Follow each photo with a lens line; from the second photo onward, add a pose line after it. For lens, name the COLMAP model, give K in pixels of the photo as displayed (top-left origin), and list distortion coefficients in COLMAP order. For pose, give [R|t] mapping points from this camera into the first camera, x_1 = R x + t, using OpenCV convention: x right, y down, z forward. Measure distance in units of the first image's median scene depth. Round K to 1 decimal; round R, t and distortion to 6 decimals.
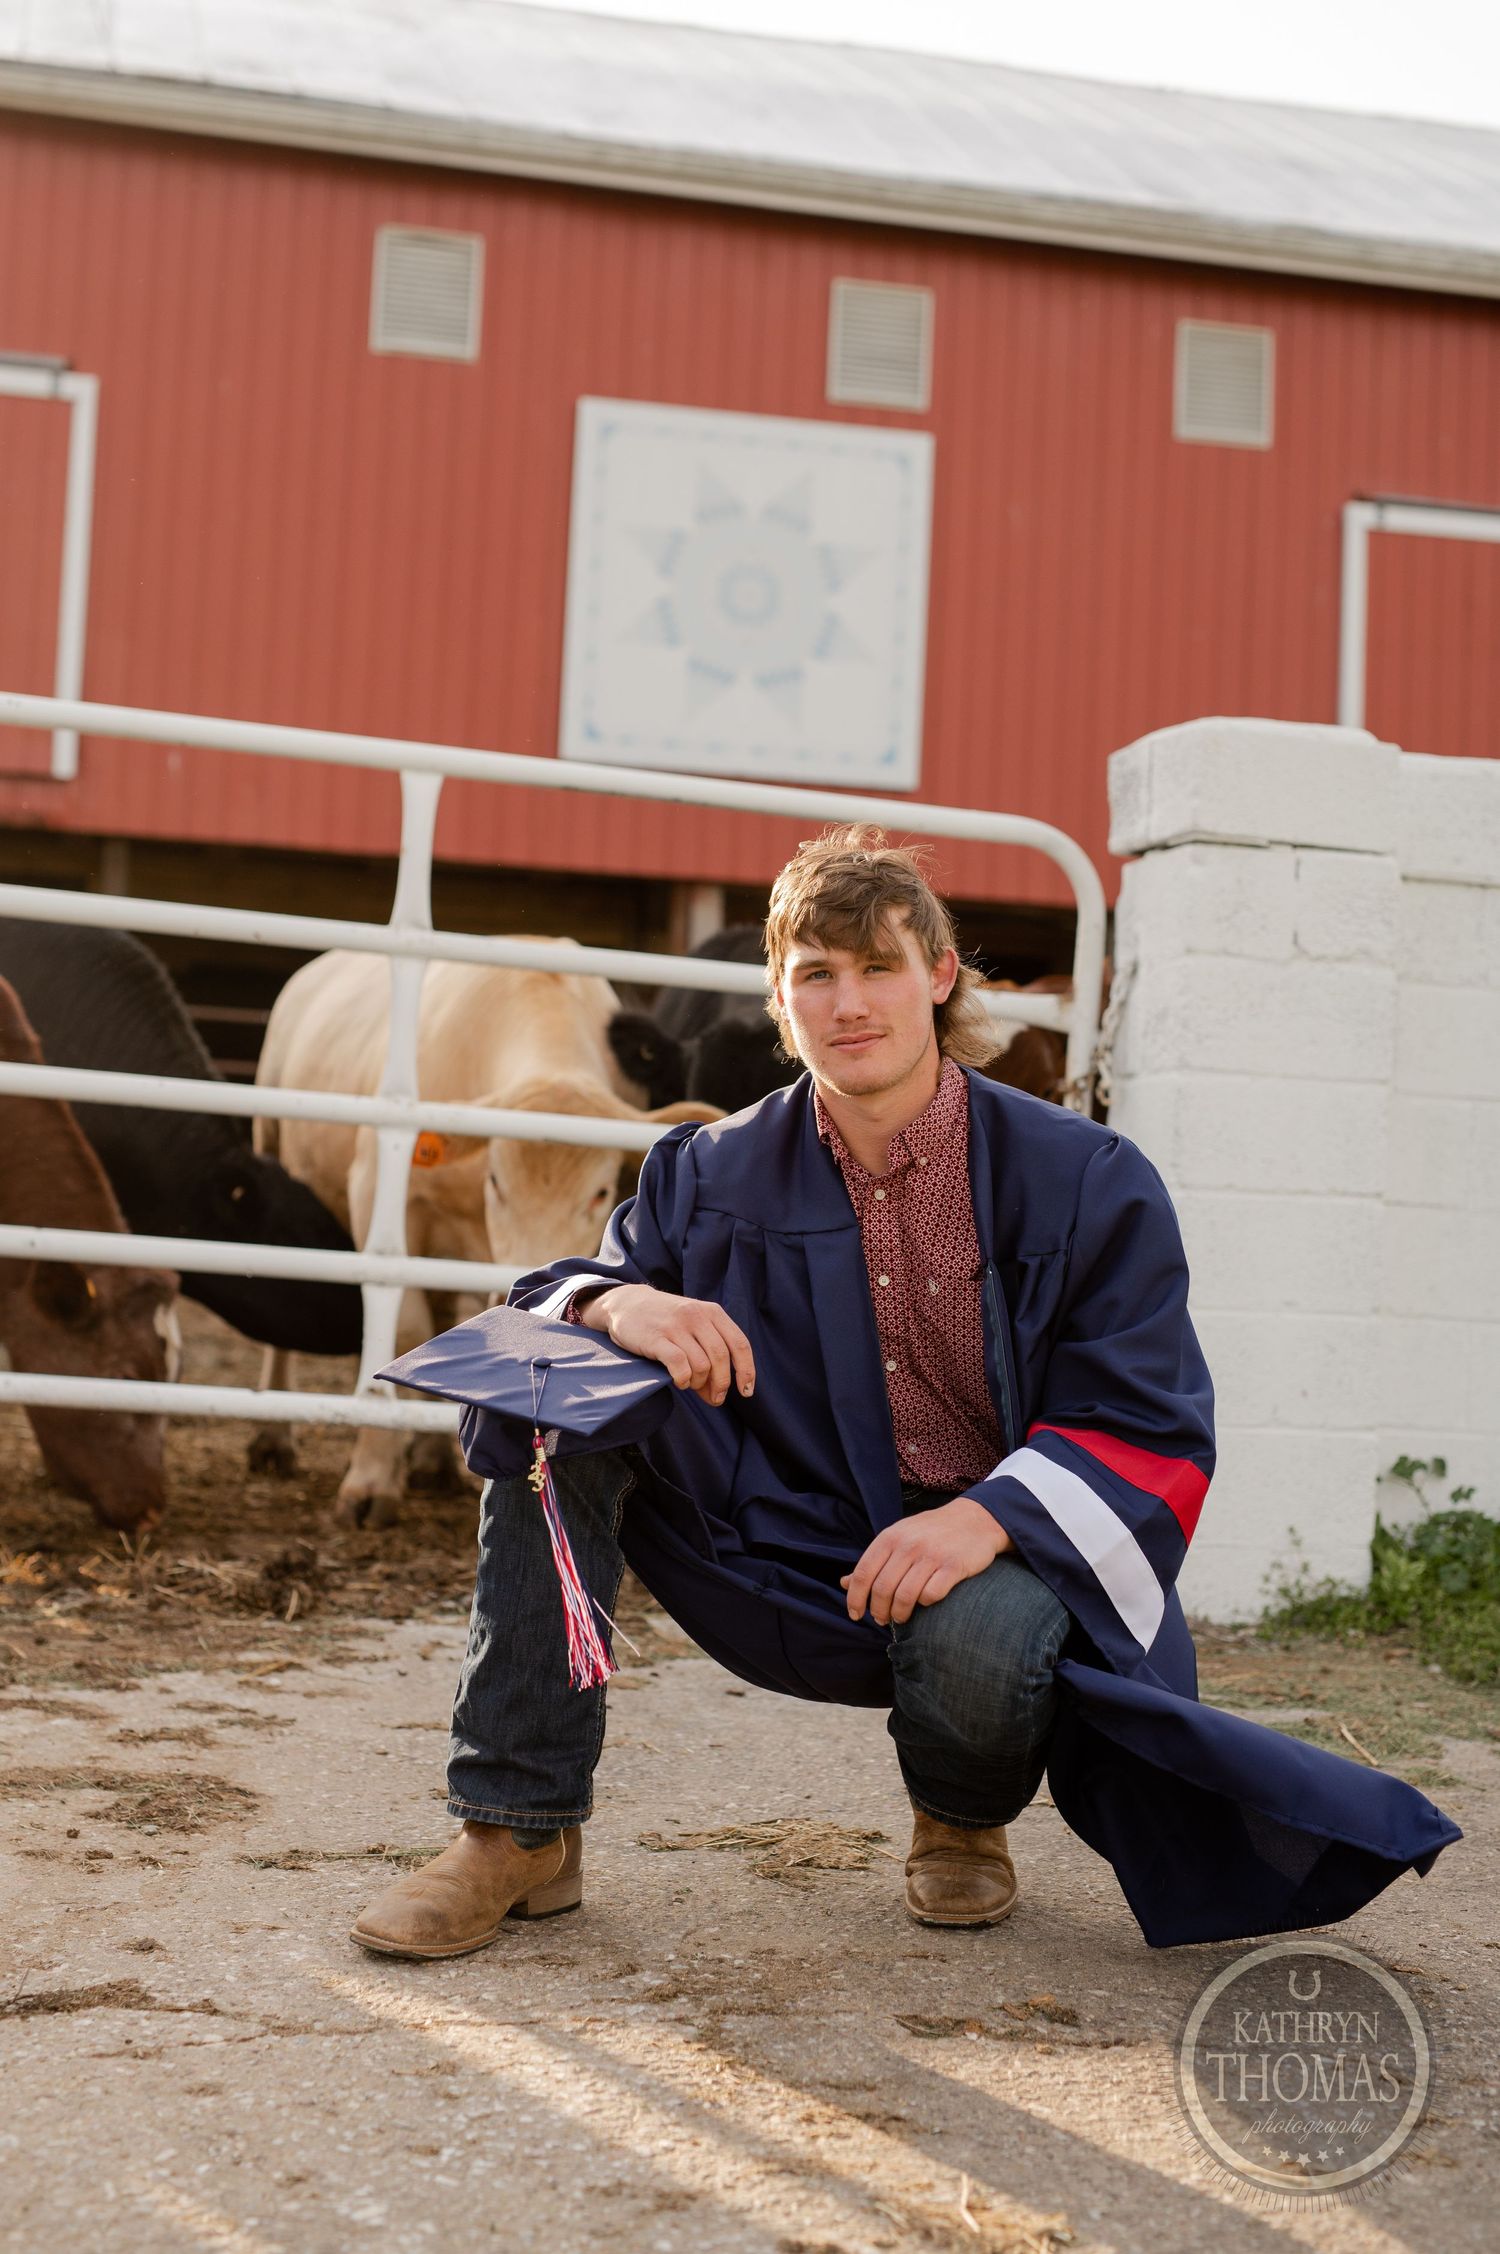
lens RADIAL K [[3093.6, 0, 741.4], [0, 3093.6, 1126.4], [0, 0, 1]] dist [0.010568, 0.025029]
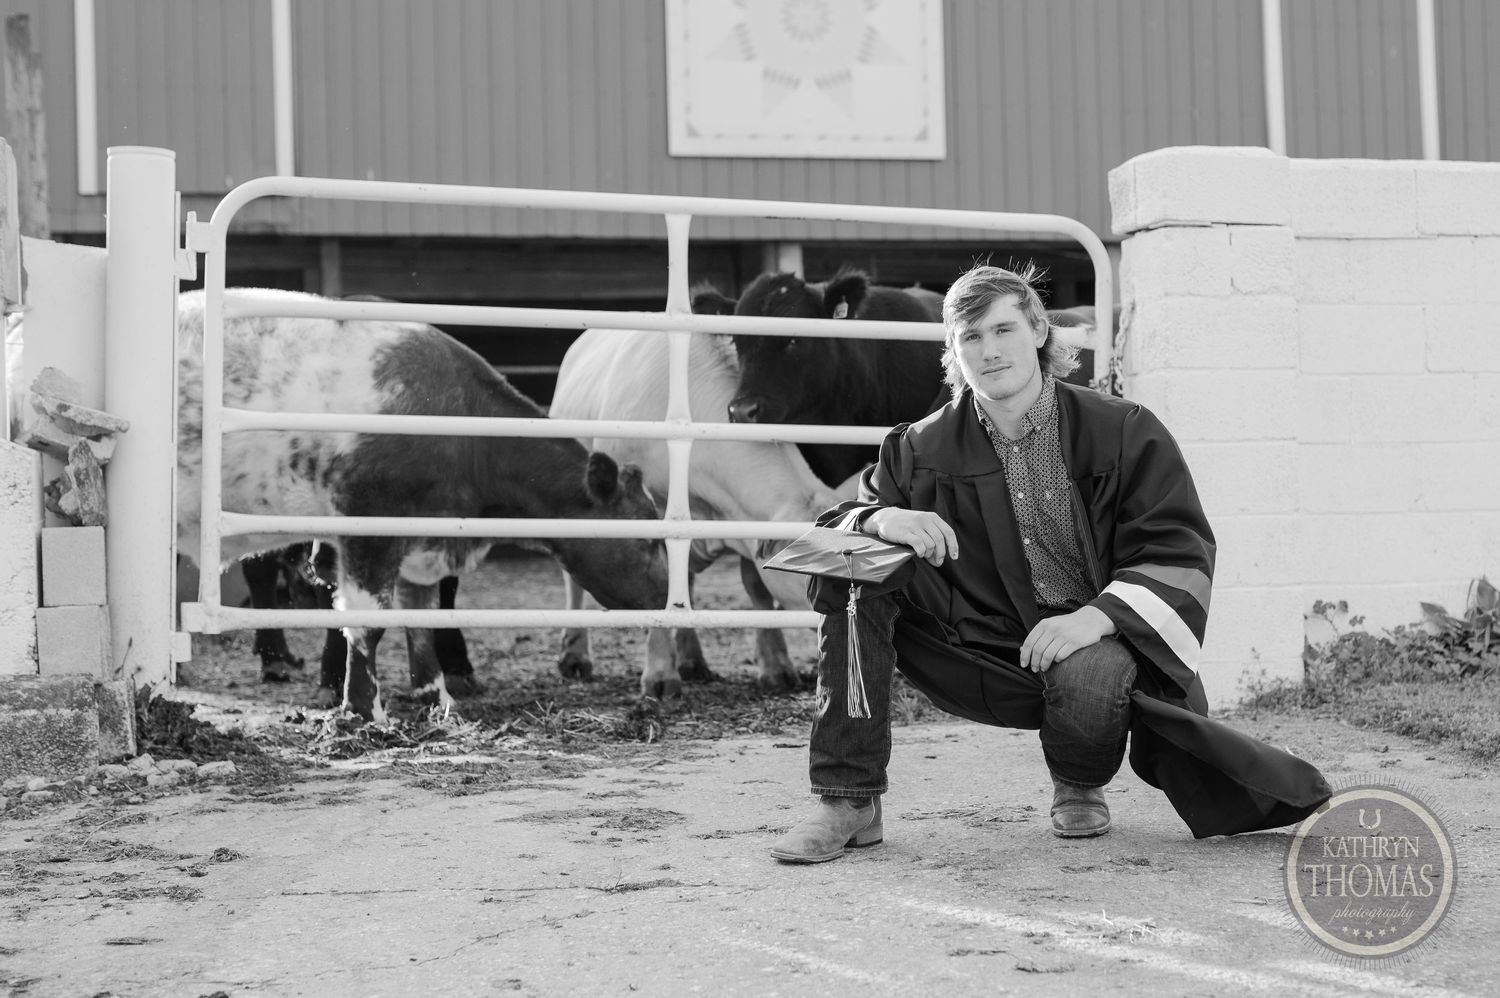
lens RADIAL K [[2594.8, 0, 905.3], [0, 2594.8, 527.7], [0, 0, 1]] dist [-0.010334, 0.261495]
pose [[0.996682, -0.071269, 0.039321, -0.058005], [0.069678, 0.996749, 0.040453, -0.000219], [-0.042076, -0.037579, 0.998407, -0.381159]]
